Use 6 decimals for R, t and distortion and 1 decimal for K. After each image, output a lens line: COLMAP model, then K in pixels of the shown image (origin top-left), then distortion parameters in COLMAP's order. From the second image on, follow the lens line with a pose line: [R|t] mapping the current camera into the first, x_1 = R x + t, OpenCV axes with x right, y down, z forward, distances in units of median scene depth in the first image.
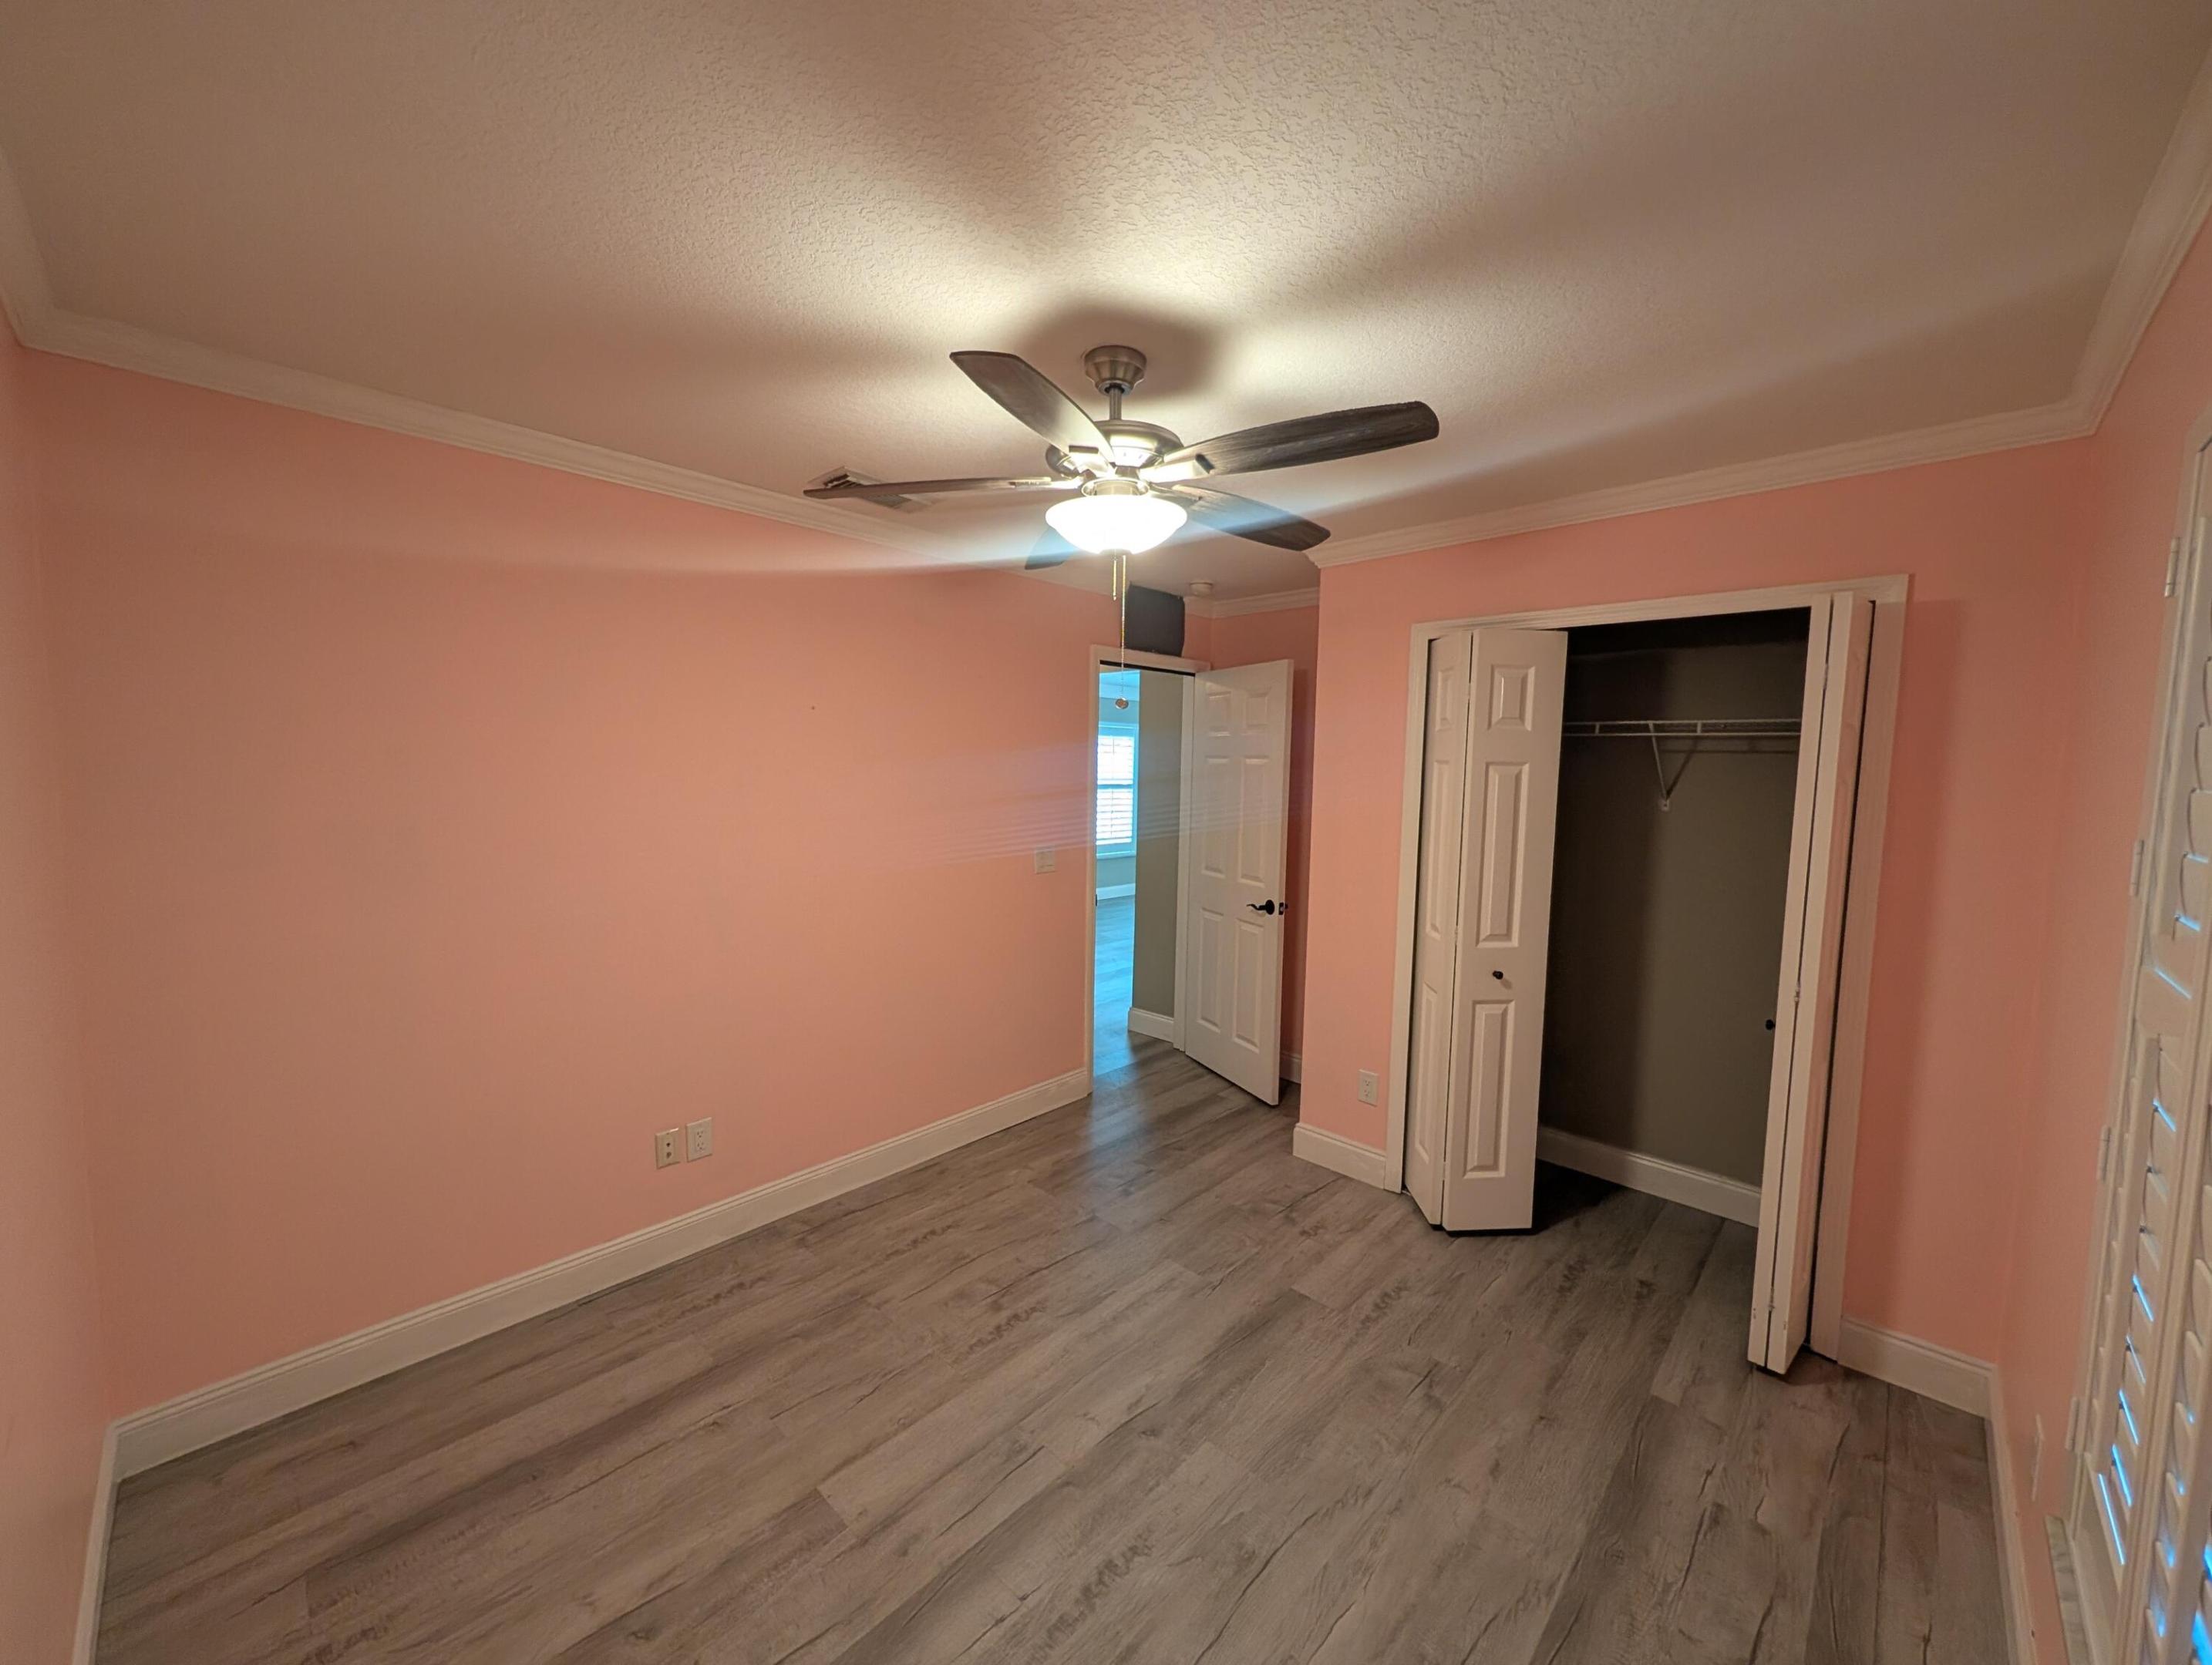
lens RADIAL K [[873.8, 0, 1102.3], [0, 873.8, 831.6], [0, 0, 1]] dist [0.001823, 0.000116]
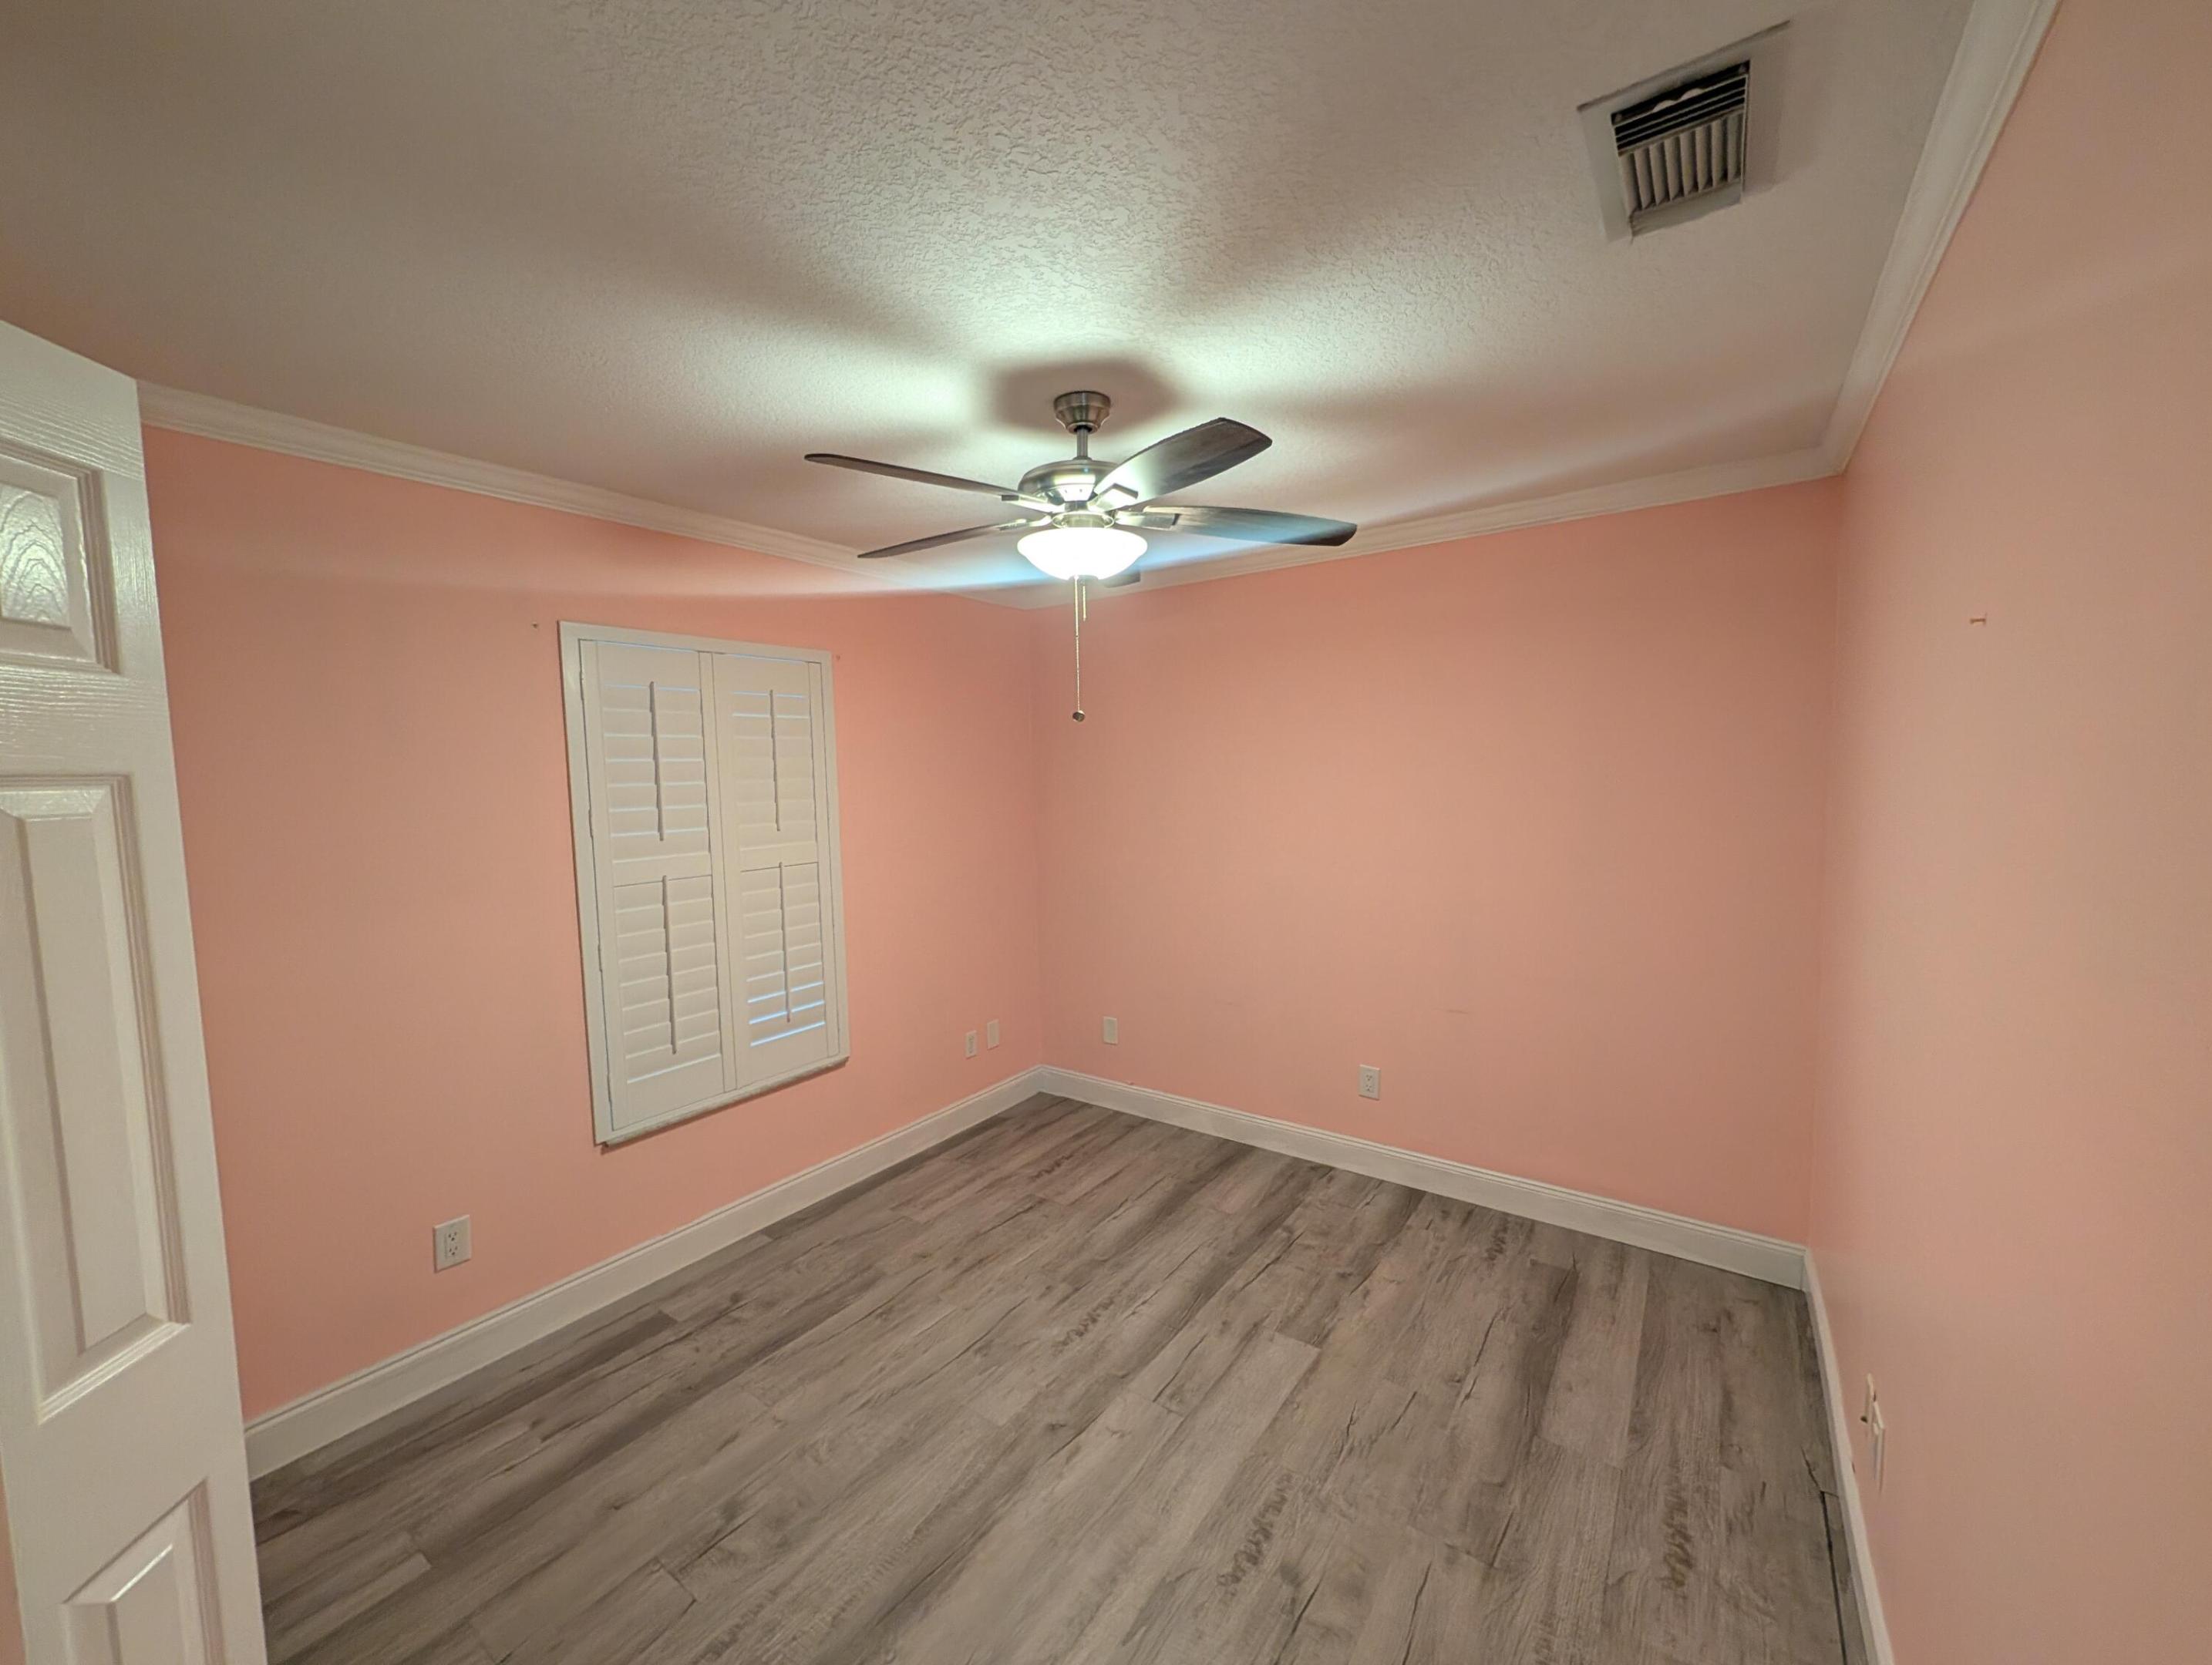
lens RADIAL K [[873.8, 0, 1102.3], [0, 873.8, 831.6], [0, 0, 1]] dist [0.001823, 0.000116]
pose [[-0.990441, 0.014470, -0.137173, 0.130726], [-0.006158, 0.988852, 0.148776, -0.152149], [0.137796, 0.148198, -0.979311, 1.899397]]
